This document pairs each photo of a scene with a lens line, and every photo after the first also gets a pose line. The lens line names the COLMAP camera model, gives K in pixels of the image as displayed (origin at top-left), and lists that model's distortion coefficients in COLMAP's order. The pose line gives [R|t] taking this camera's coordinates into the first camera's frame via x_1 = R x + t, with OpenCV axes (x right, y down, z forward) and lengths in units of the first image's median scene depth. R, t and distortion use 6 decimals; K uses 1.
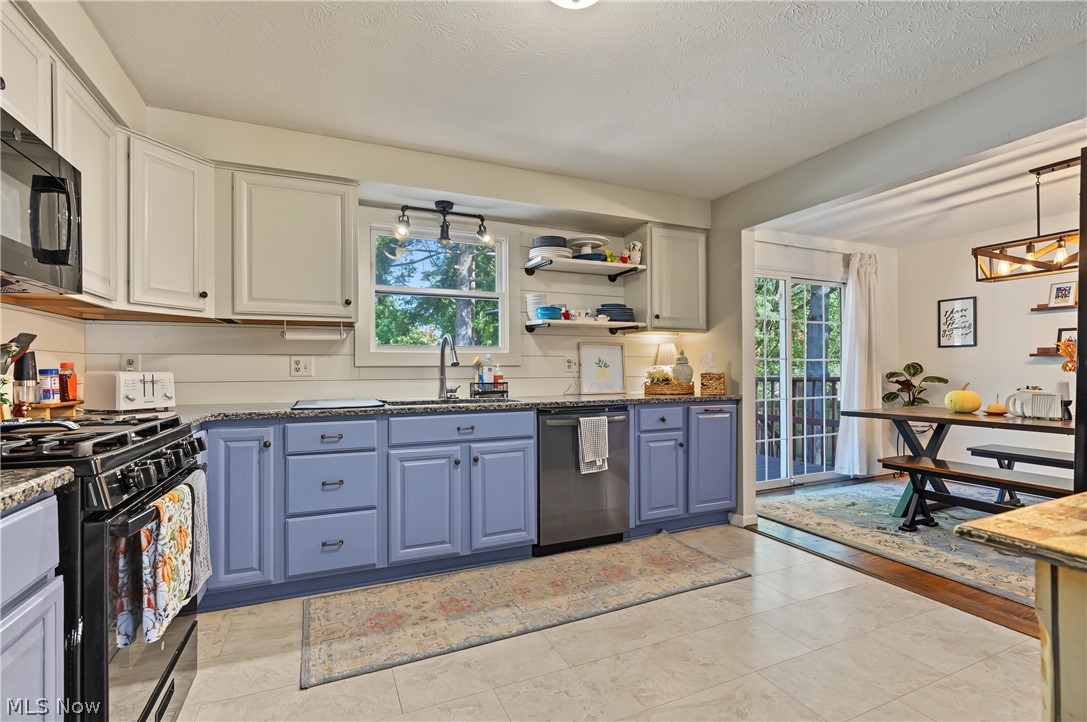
lens RADIAL K [[498.5, 0, 543.0], [0, 498.5, 368.3], [0, 0, 1]] dist [-0.001053, -0.000015]
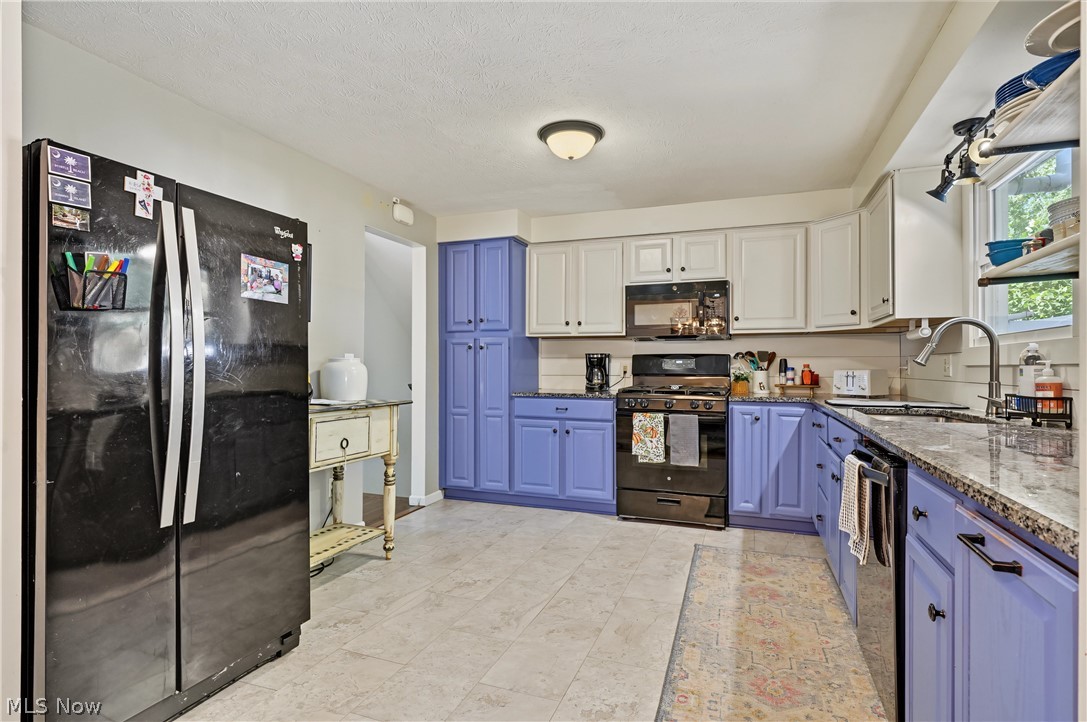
lens RADIAL K [[548.4, 0, 543.5], [0, 548.4, 361.0], [0, 0, 1]] dist [-0.000243, 0.000142]
pose [[-0.702824, -0.004524, -0.711350, 0.848199], [0.000325, 0.999978, -0.006681, -0.006568], [0.711364, -0.004926, -0.702806, 1.290358]]
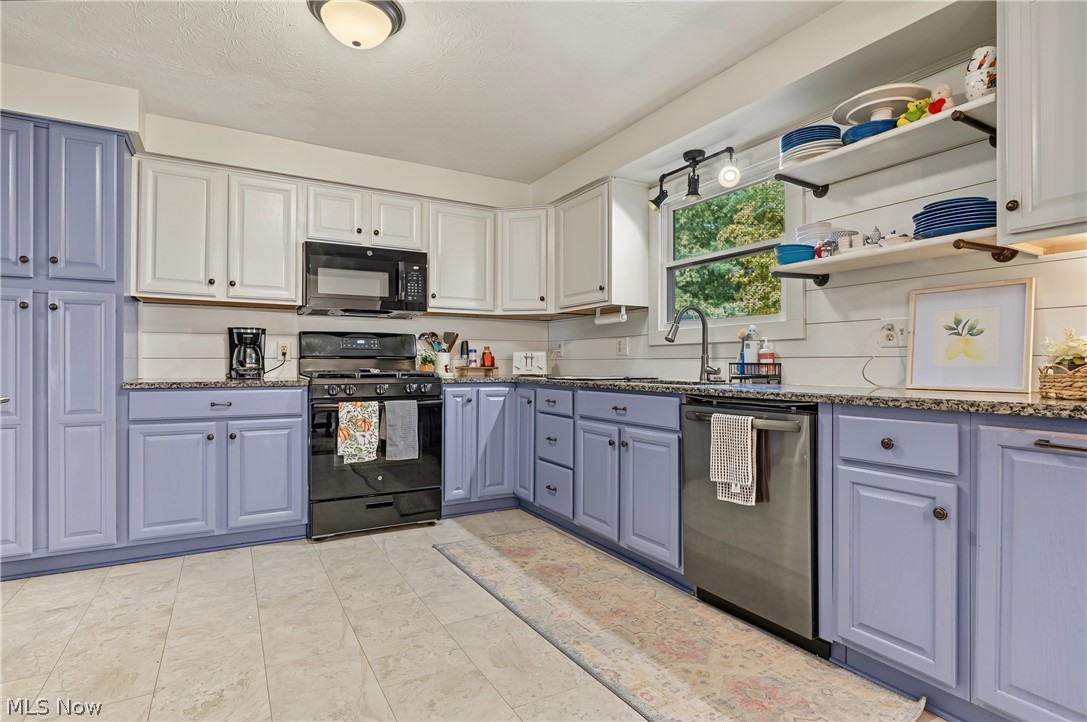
lens RADIAL K [[557.9, 0, 543.5], [0, 557.9, 361.0], [0, 0, 1]] dist [-0.002937, -0.000629]
pose [[0.099003, 0.000469, -0.995087, 0.851021], [-0.002729, 0.999996, 0.000200, 0.032471], [0.995083, 0.002695, 0.099004, 0.753573]]
